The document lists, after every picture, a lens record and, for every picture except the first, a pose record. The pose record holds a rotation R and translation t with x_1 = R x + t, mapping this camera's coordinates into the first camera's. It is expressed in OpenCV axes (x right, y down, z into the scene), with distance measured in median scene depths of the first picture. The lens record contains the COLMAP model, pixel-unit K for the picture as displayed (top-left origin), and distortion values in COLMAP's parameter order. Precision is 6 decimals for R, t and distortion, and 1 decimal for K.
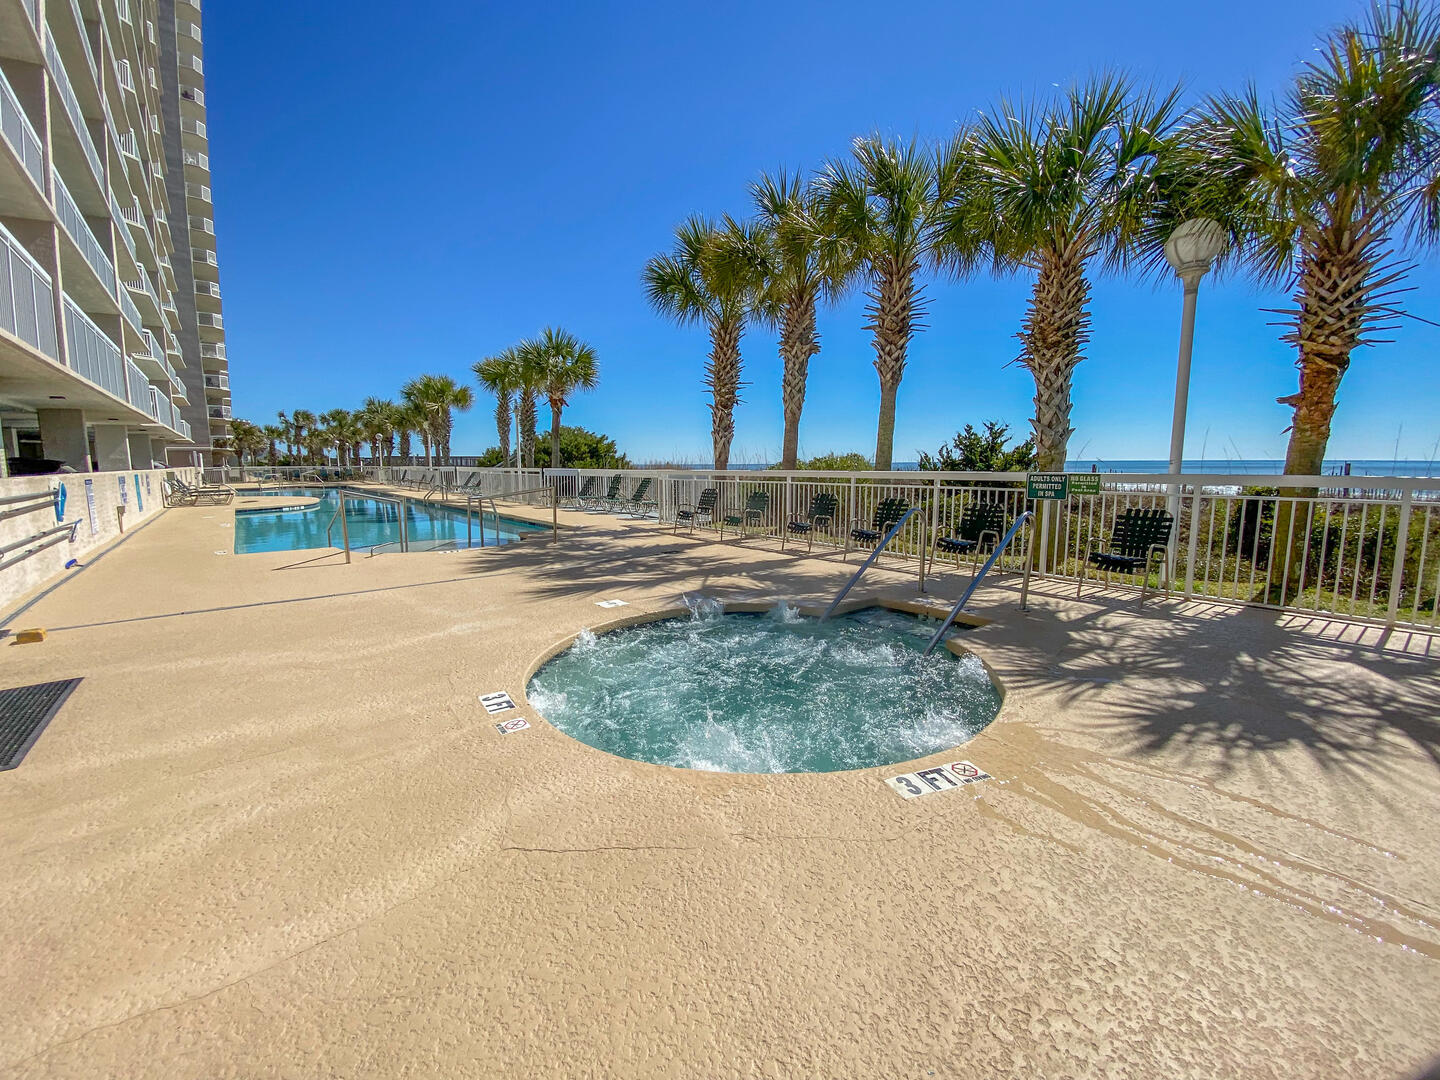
lens RADIAL K [[600.0, 0, 720.0], [0, 600.0, 540.0], [0, 0, 1]] dist [0.000510, -0.015407]
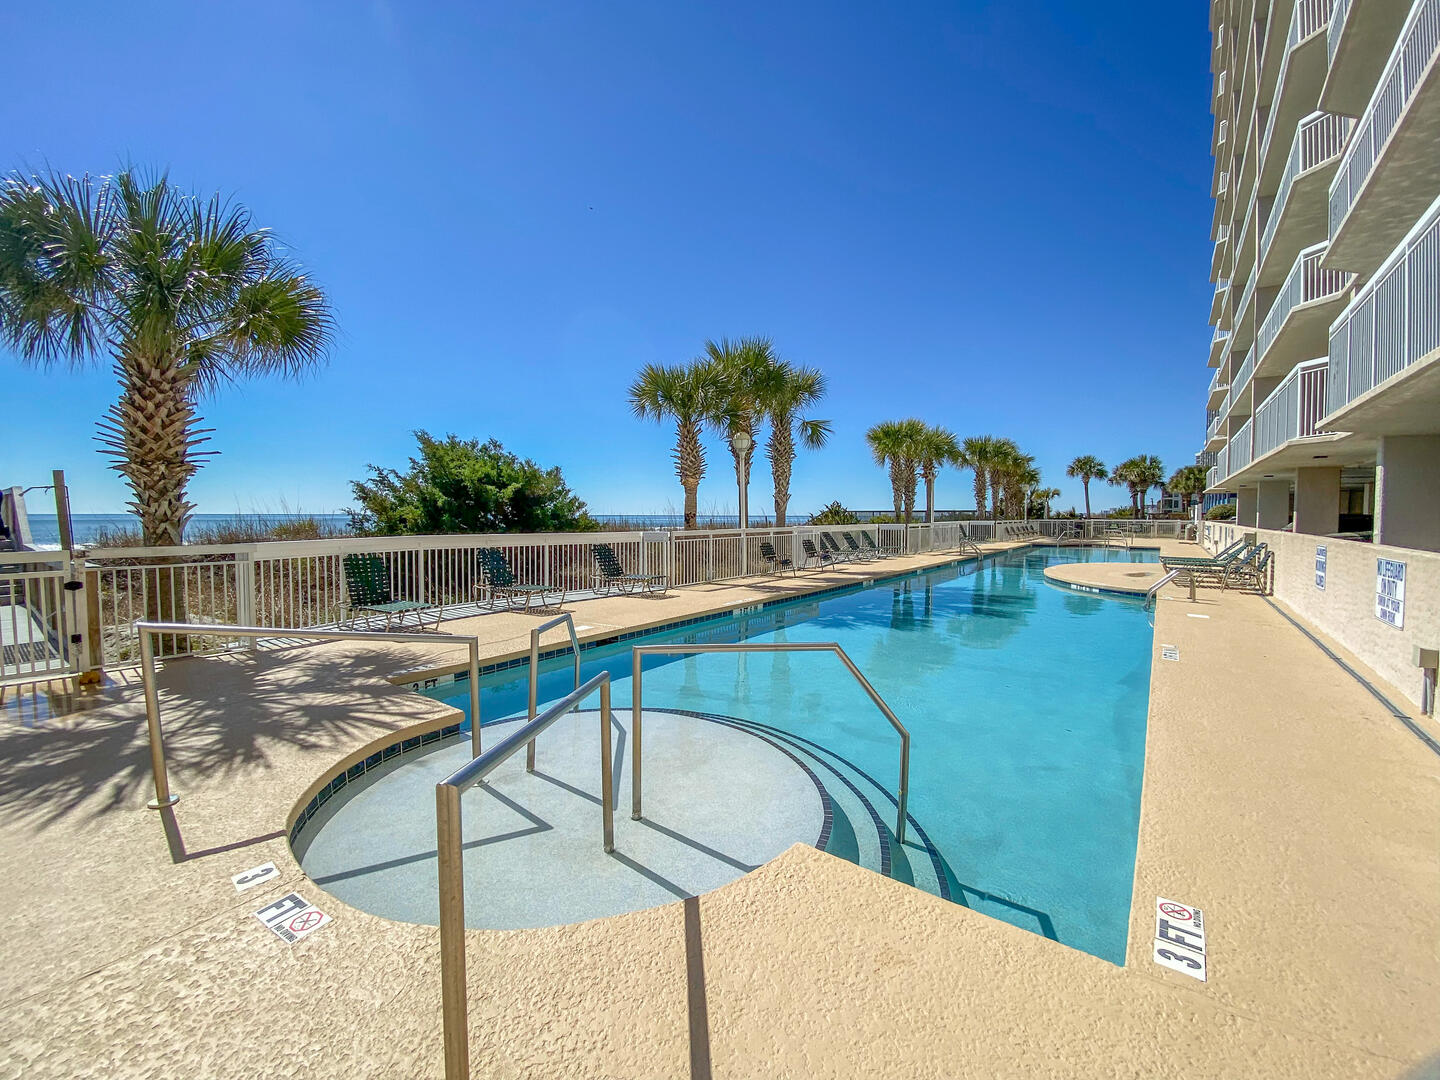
lens RADIAL K [[586.0, 0, 720.0], [0, 586.0, 540.0], [0, 0, 1]] dist [0.028358, -0.025273]
pose [[-0.221111, -0.032405, 0.974710, -0.821424], [0.136616, 0.988564, 0.063857, -0.131319], [-0.965632, 0.147281, -0.214155, 0.961126]]
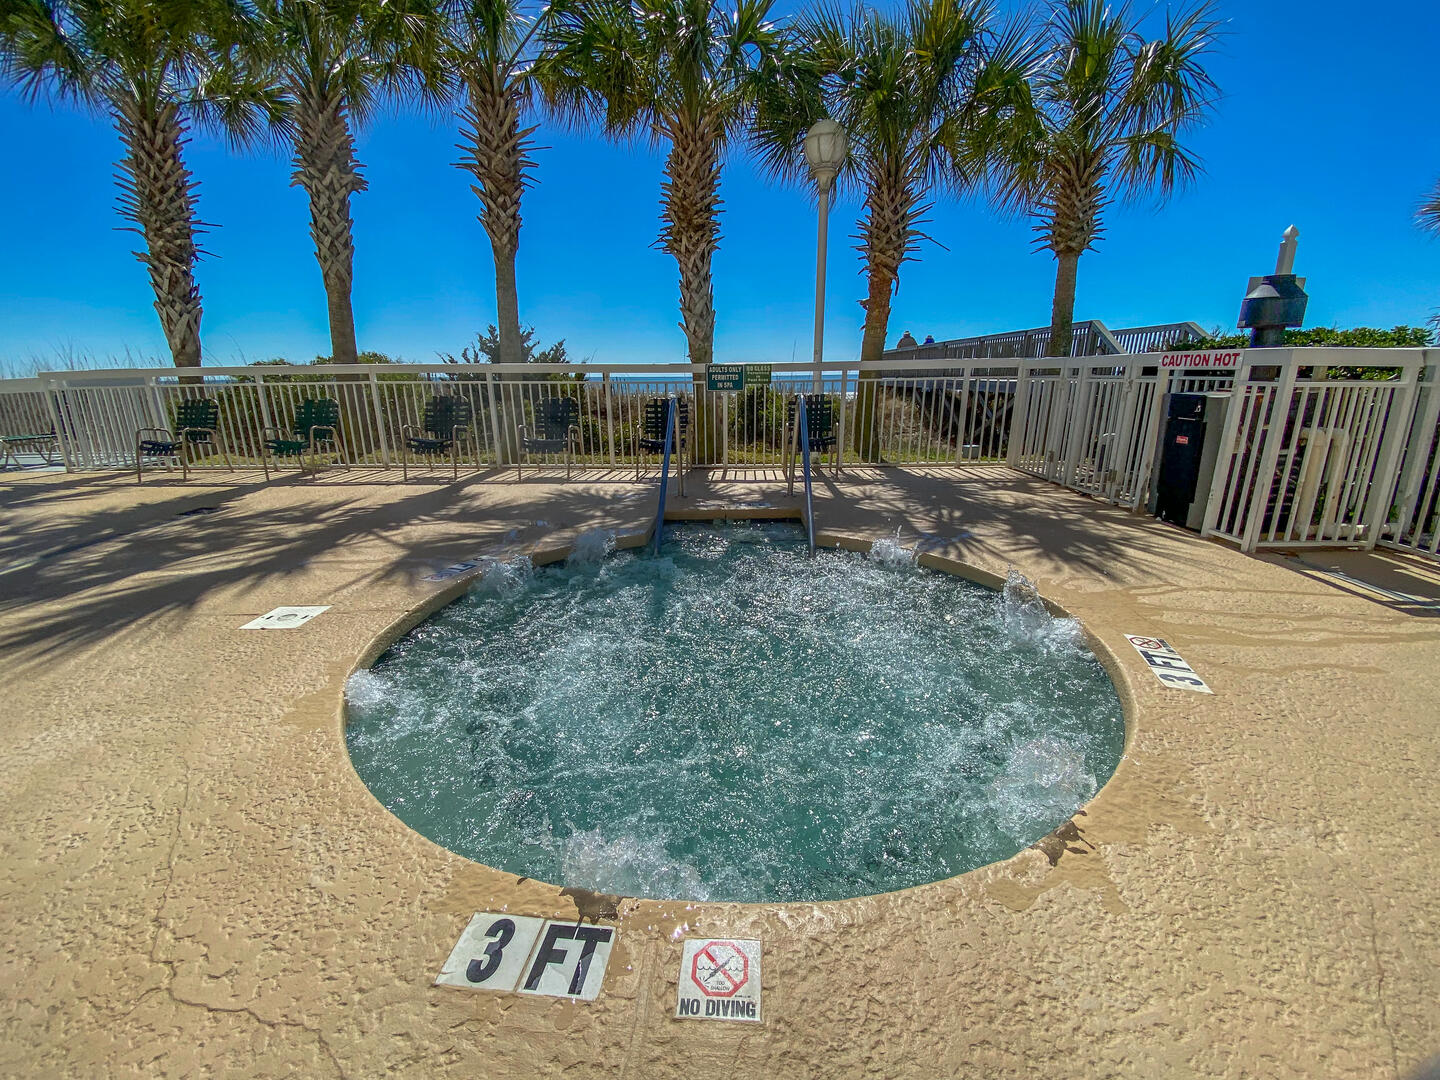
lens RADIAL K [[586.0, 0, 720.0], [0, 586.0, 540.0], [0, 0, 1]] dist [0.028358, -0.025273]
pose [[0.630194, -0.208743, 0.747852, -0.114403], [0.105266, 0.977260, 0.184071, -0.001555], [-0.769269, -0.037277, 0.637837, 0.162459]]
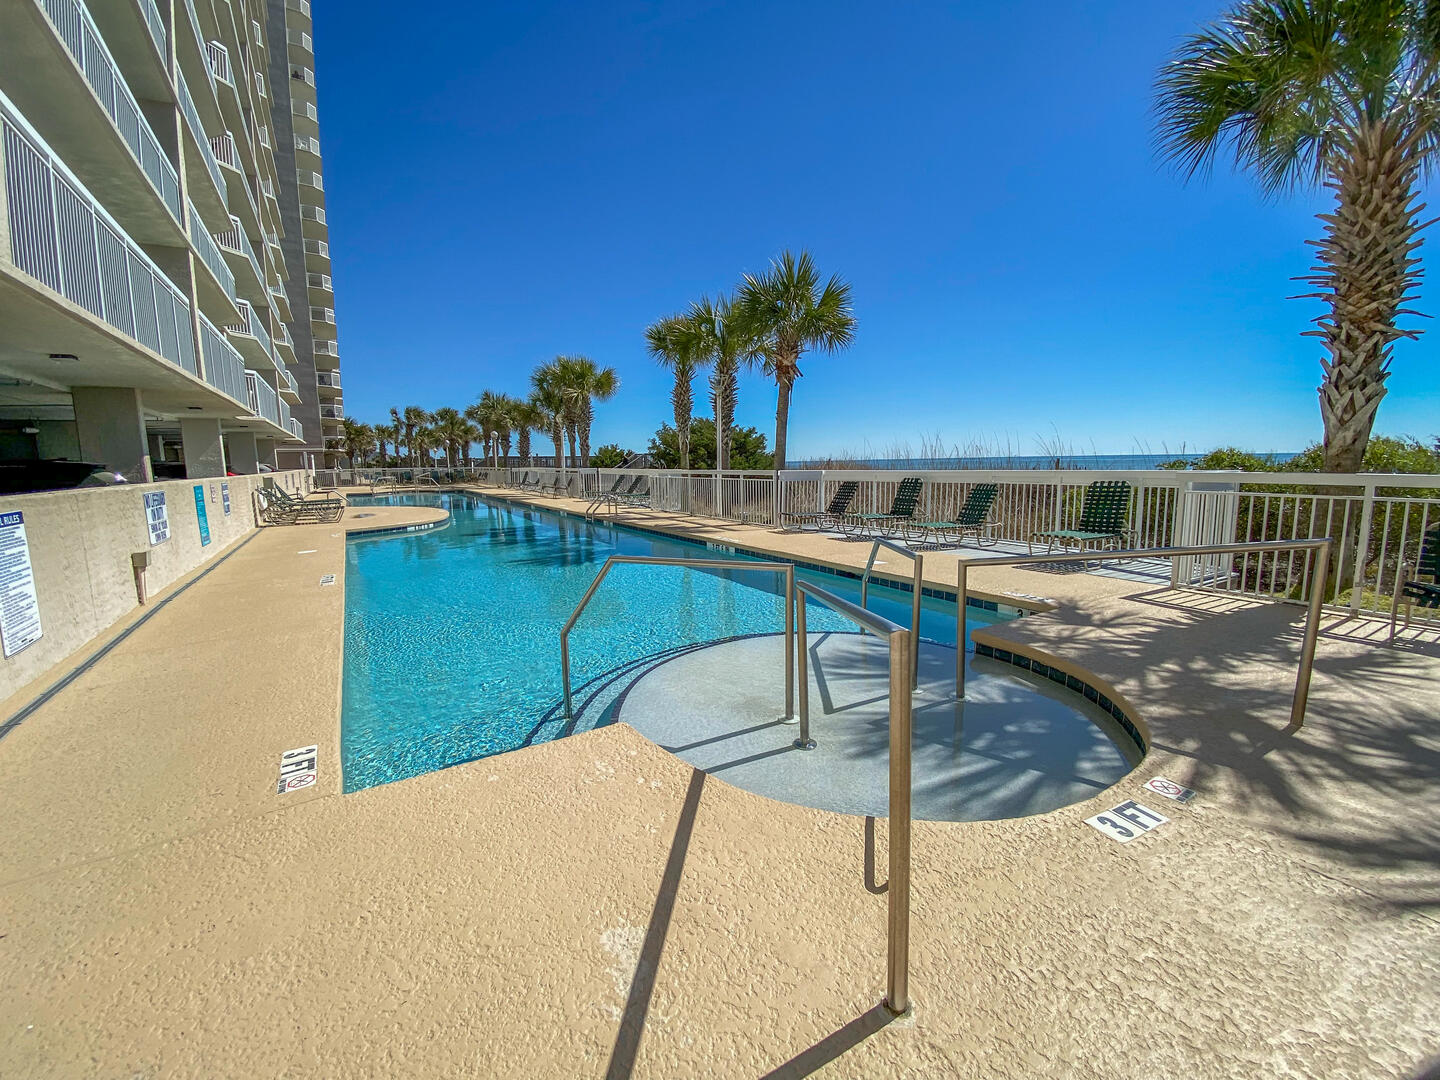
lens RADIAL K [[600.0, 0, 720.0], [0, 600.0, 540.0], [0, 0, 1]] dist [0.000510, -0.015407]
pose [[0.992187, 0.007137, -0.124557, -0.237413], [-0.006688, 0.999970, 0.004022, -0.039160], [0.124582, -0.003158, 0.992204, 0.291216]]
